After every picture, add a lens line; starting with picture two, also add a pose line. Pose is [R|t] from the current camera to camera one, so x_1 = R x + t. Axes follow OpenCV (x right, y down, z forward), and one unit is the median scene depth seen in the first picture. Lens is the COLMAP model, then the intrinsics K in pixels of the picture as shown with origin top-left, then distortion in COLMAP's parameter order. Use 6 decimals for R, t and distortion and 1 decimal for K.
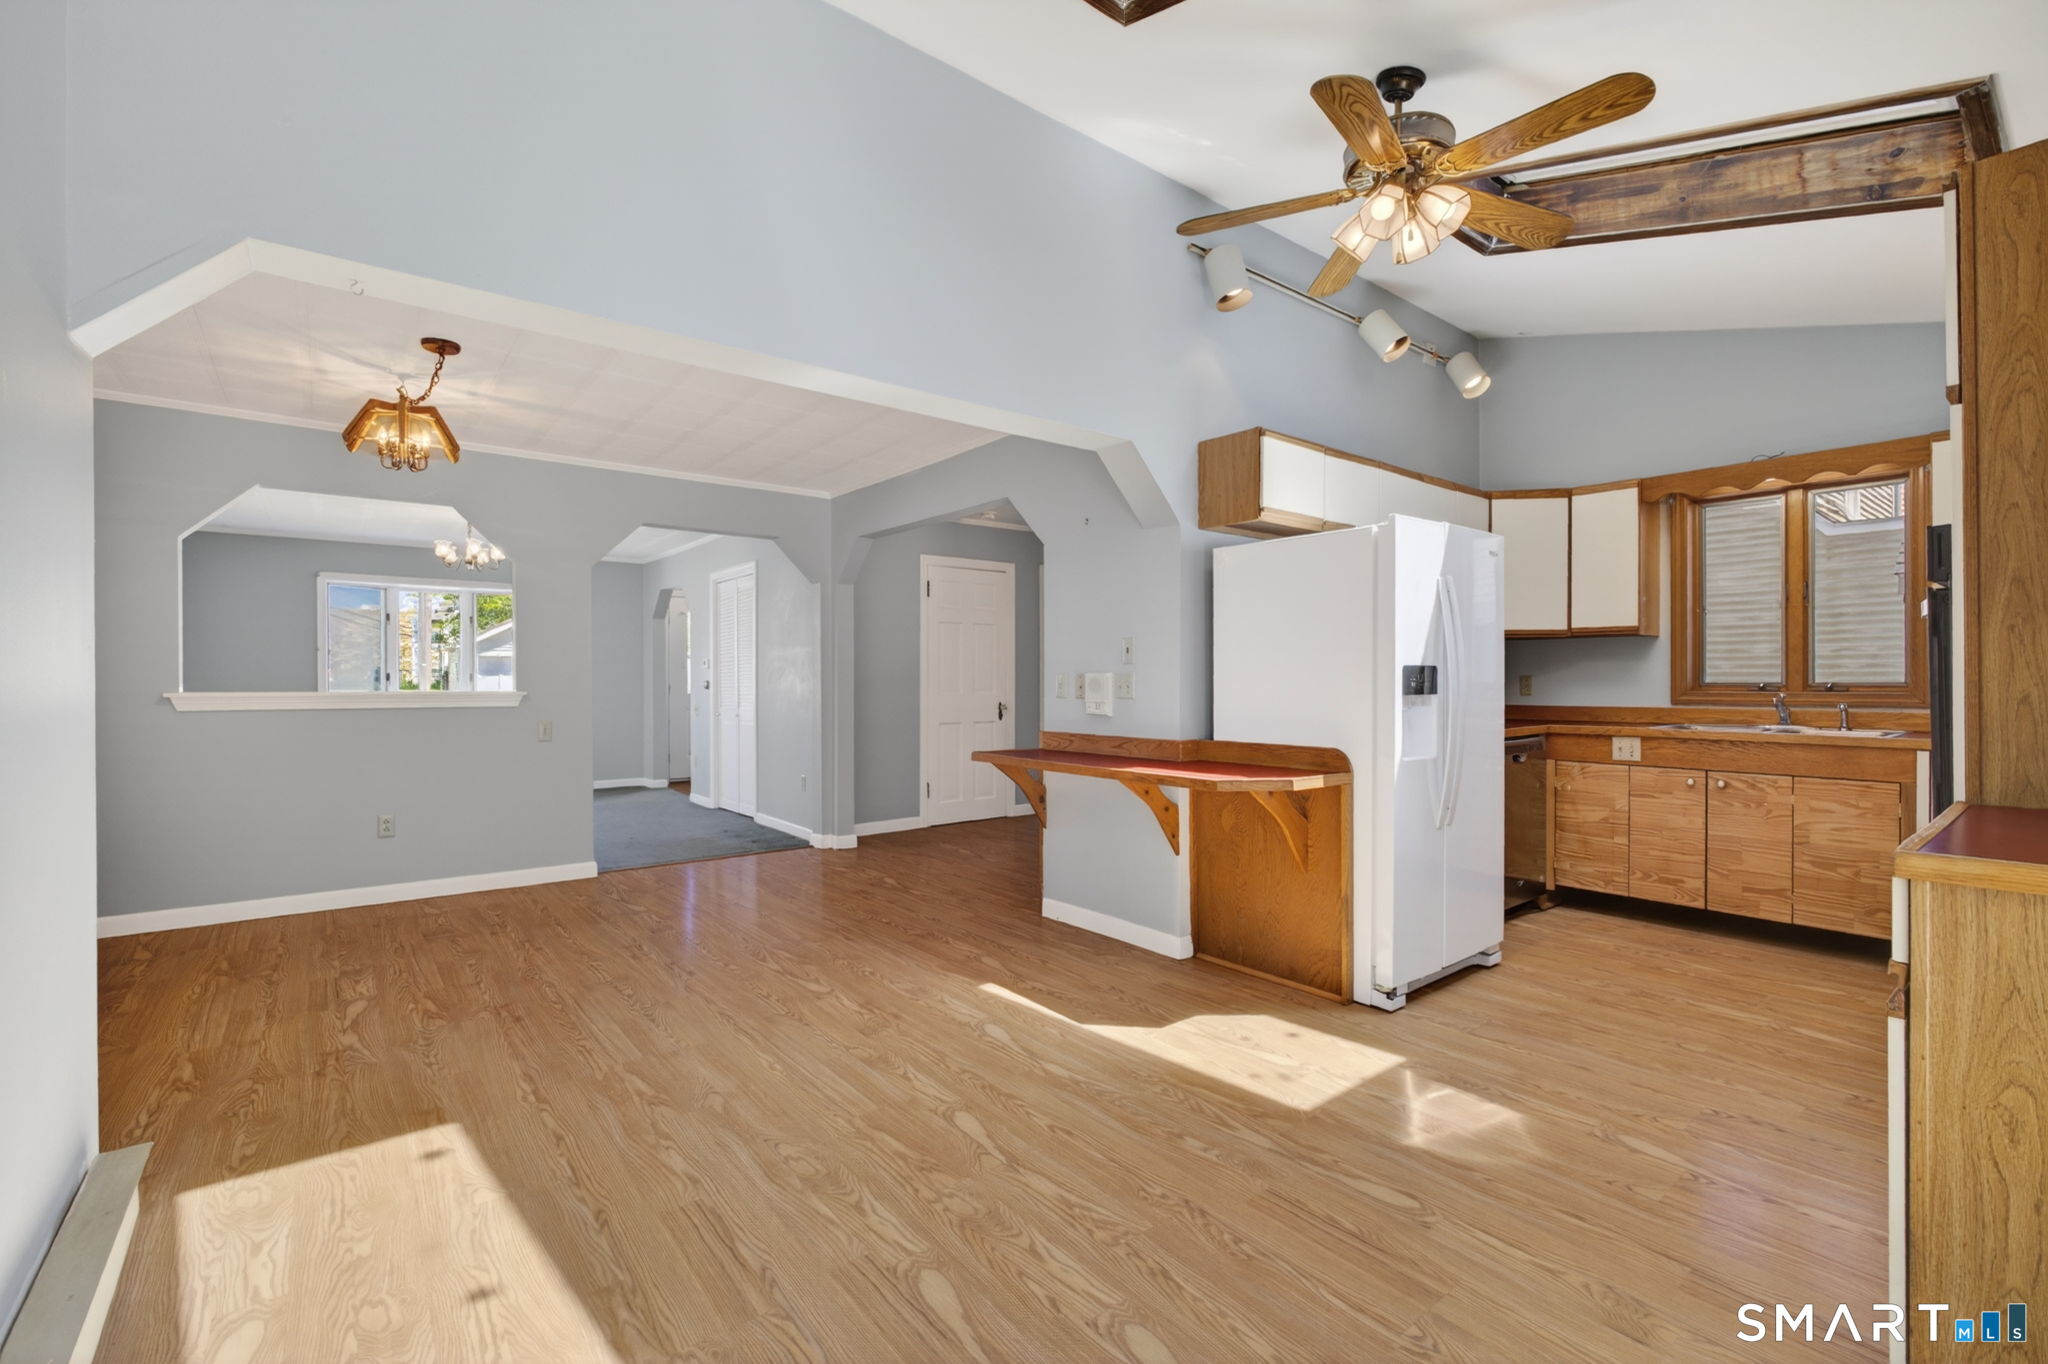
lens RADIAL K [[888.7, 0, 1019.9], [0, 888.7, 681.0], [0, 0, 1]] dist [-0.013585, 0.000747]
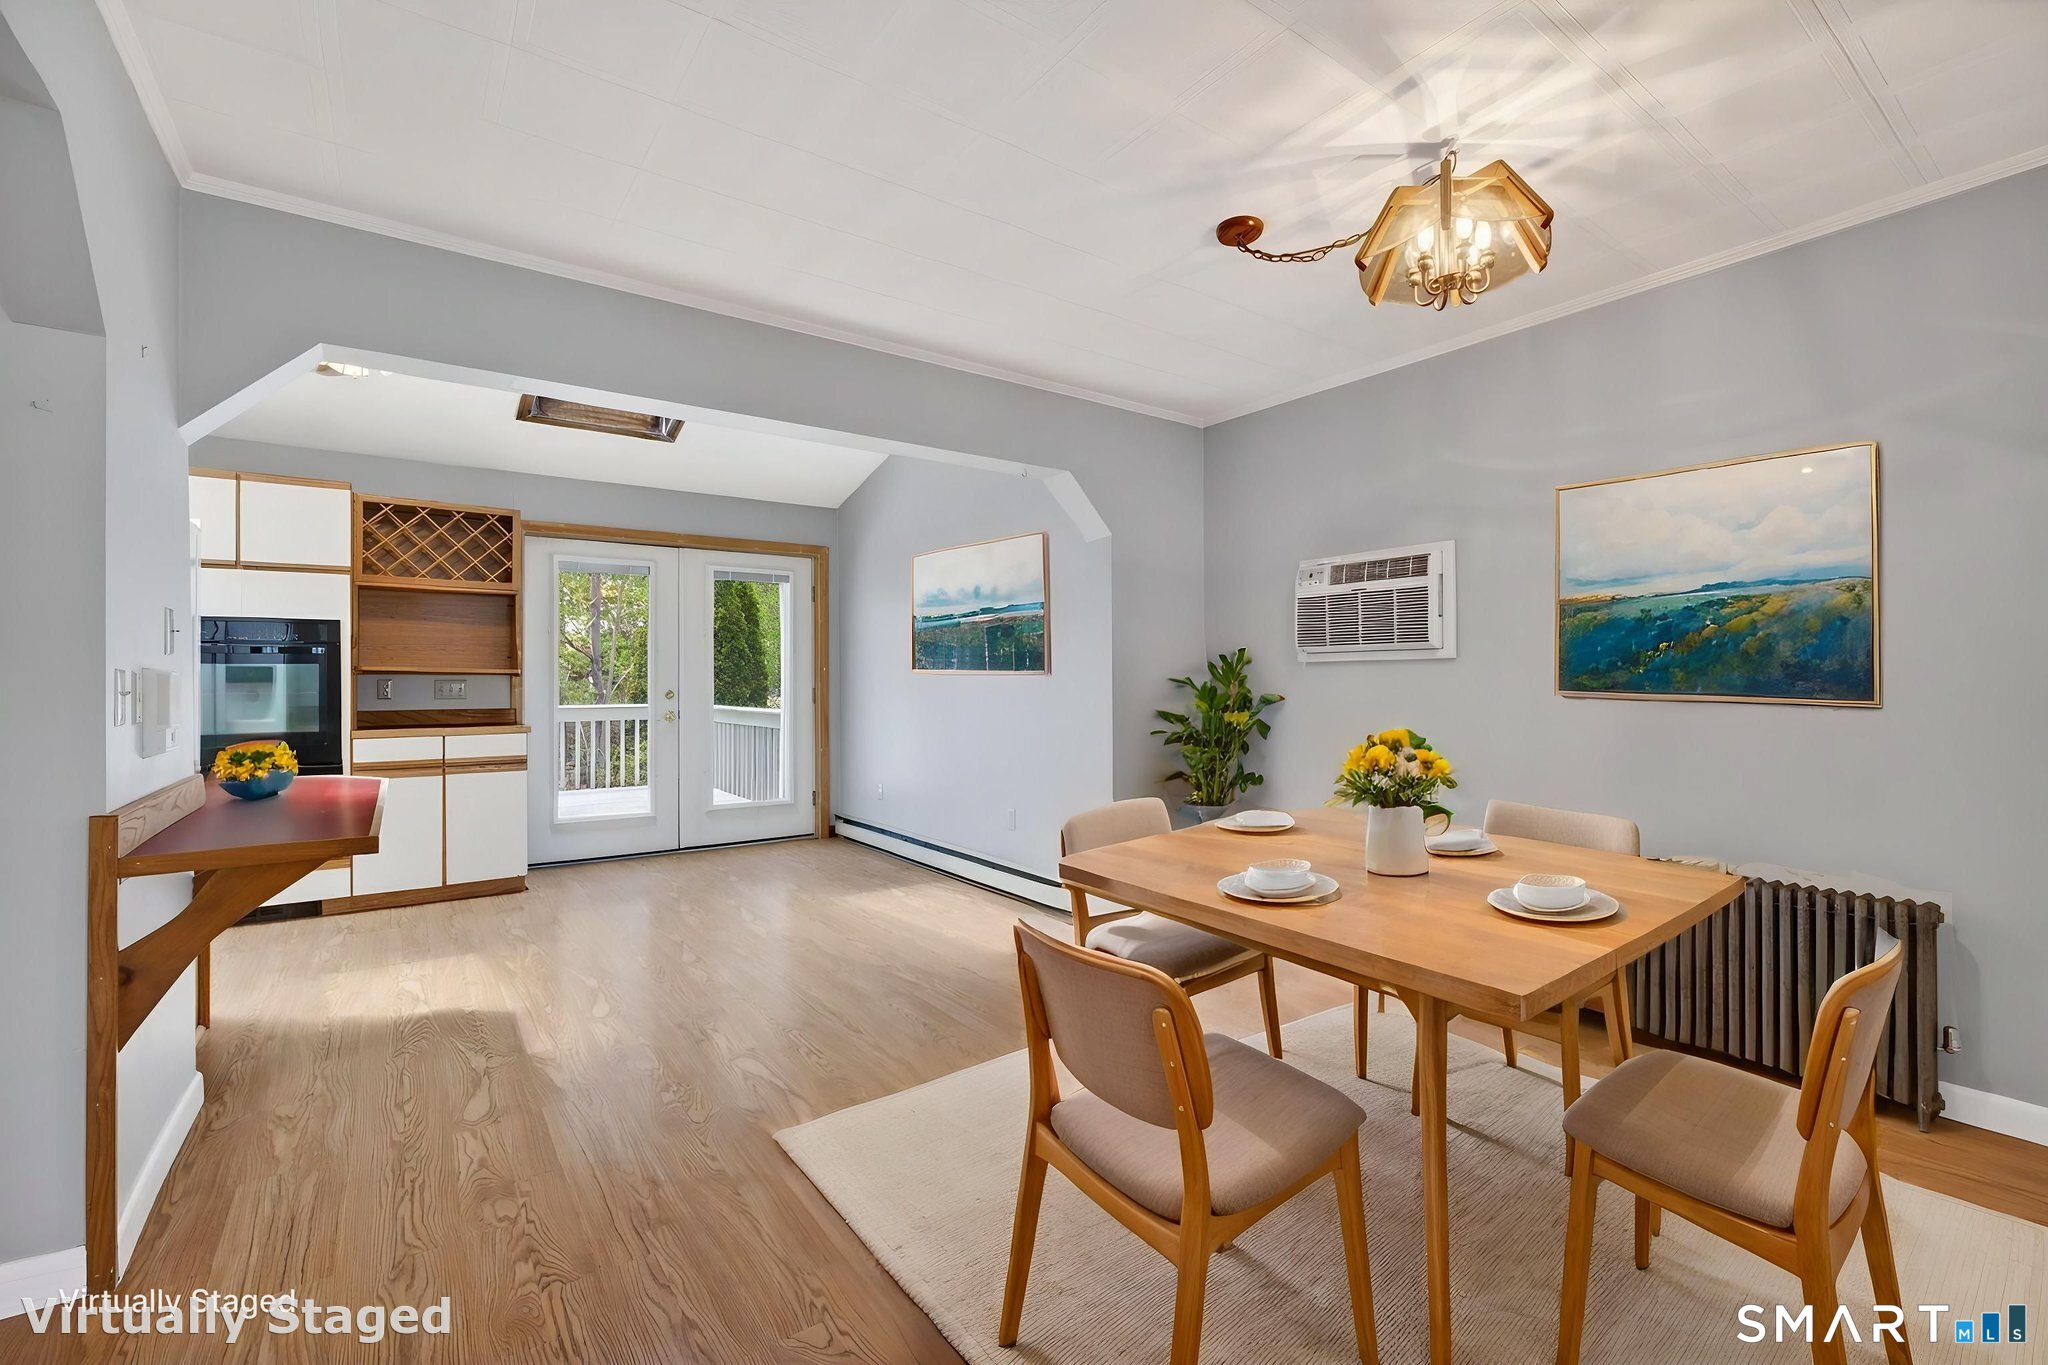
lens RADIAL K [[888.7, 0, 1019.9], [0, 888.7, 681.5], [0, 0, 1]] dist [-0.013585, 0.000747]
pose [[-0.998904, 0.003856, 0.046646, -0.440122], [0.003814, 0.999992, -0.000988, 0.001834], [-0.046650, -0.000809, -0.998911, 1.538915]]
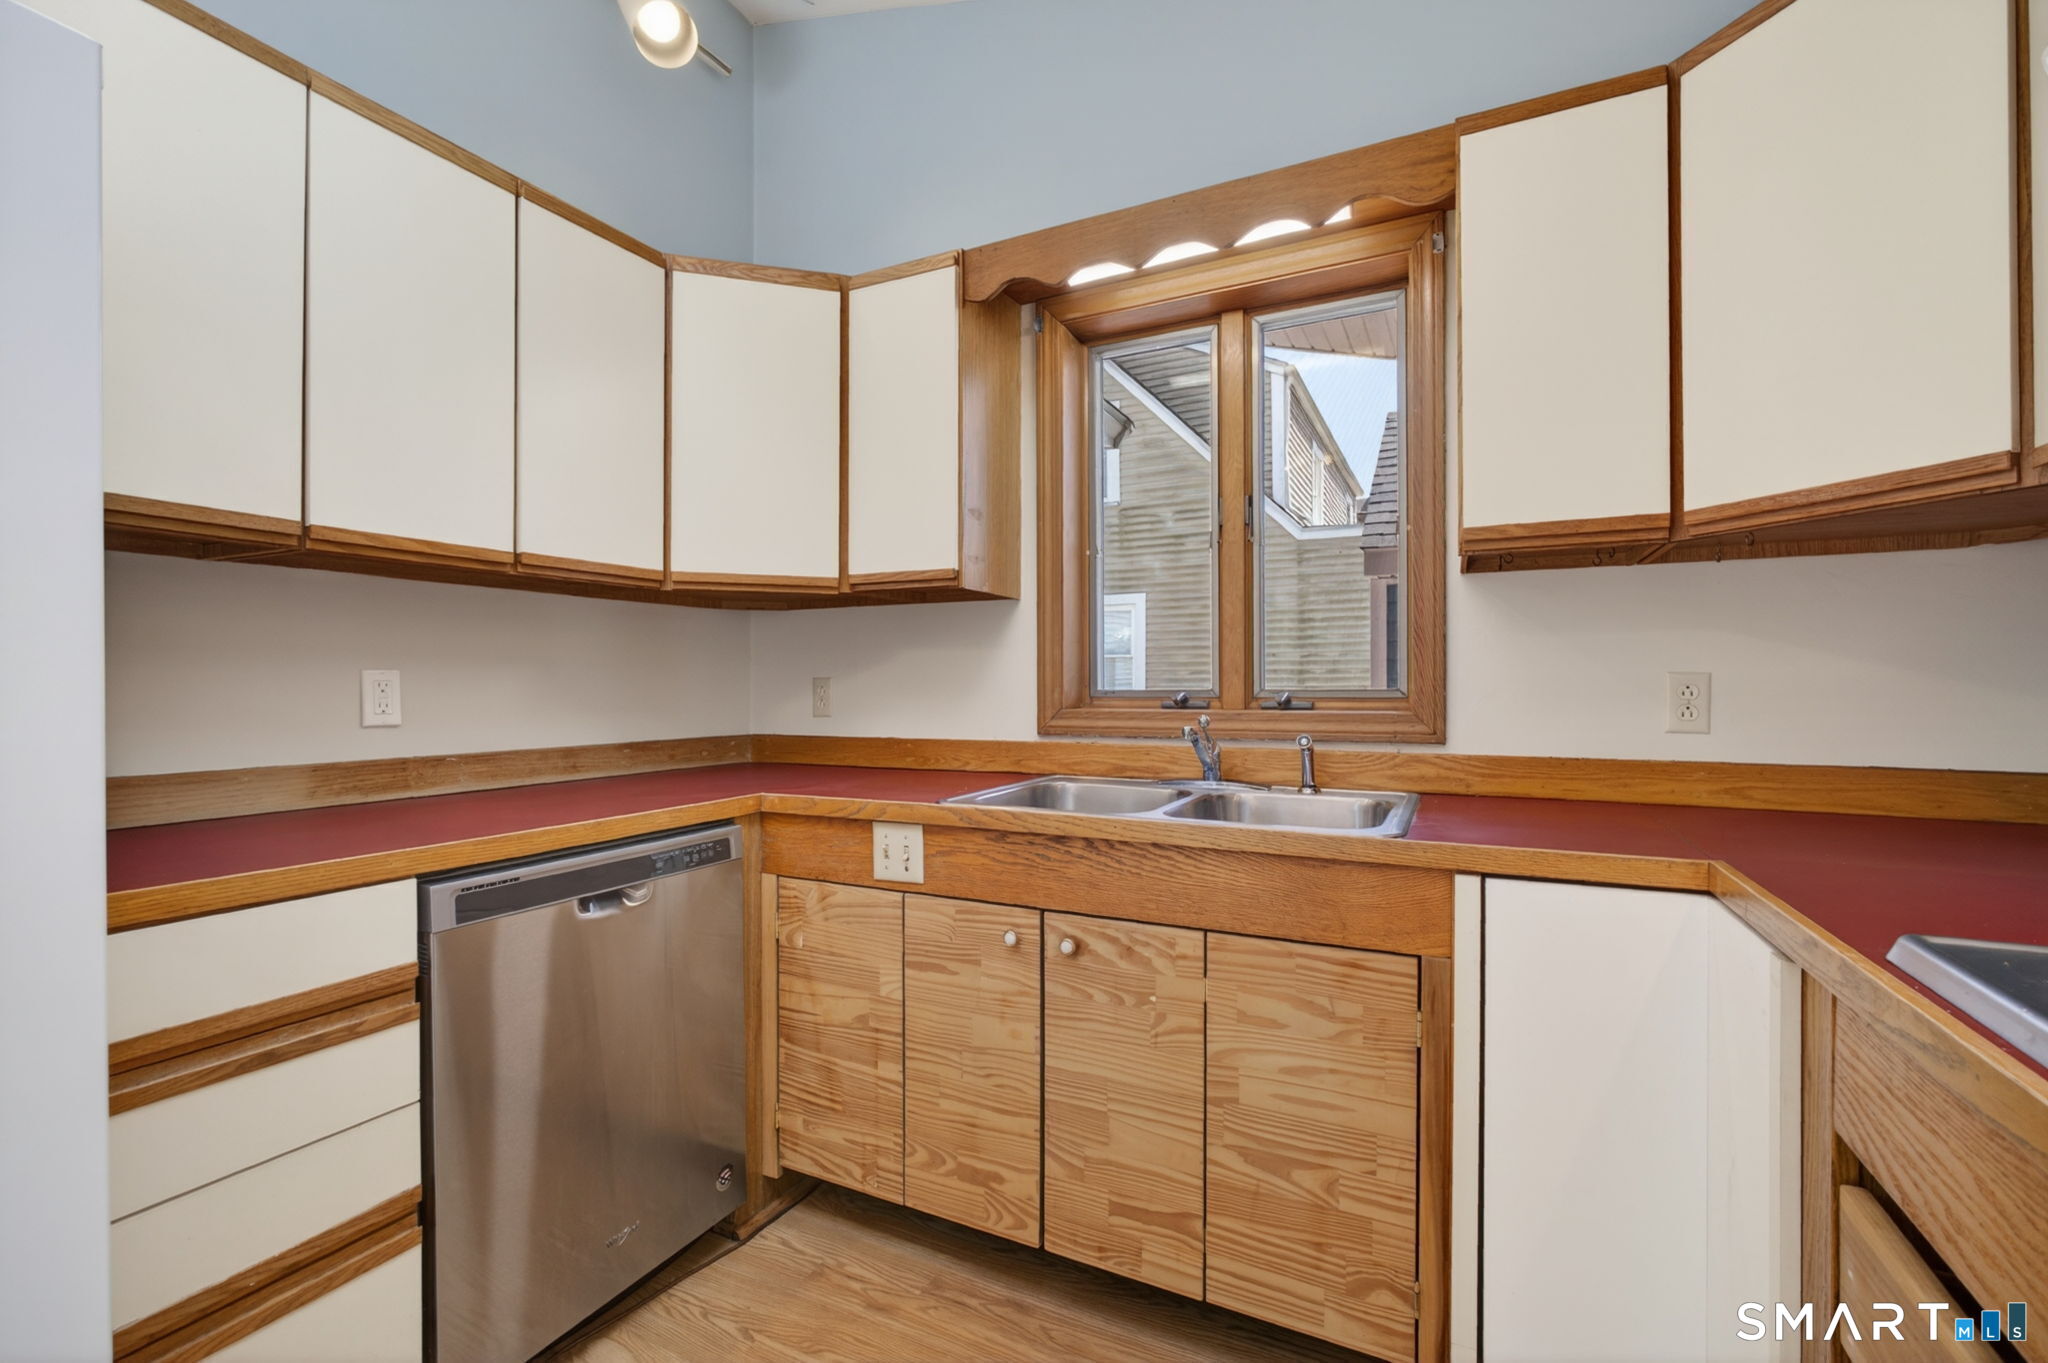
lens RADIAL K [[875.4, 0, 1031.7], [0, 875.4, 685.2], [0, 0, 1]] dist [-0.011920, -0.000075]
pose [[0.903802, -0.001071, 0.427951, 0.604400], [0.001563, 0.999998, -0.000799, -0.001668], [-0.427949, 0.001391, 0.903802, 0.639720]]
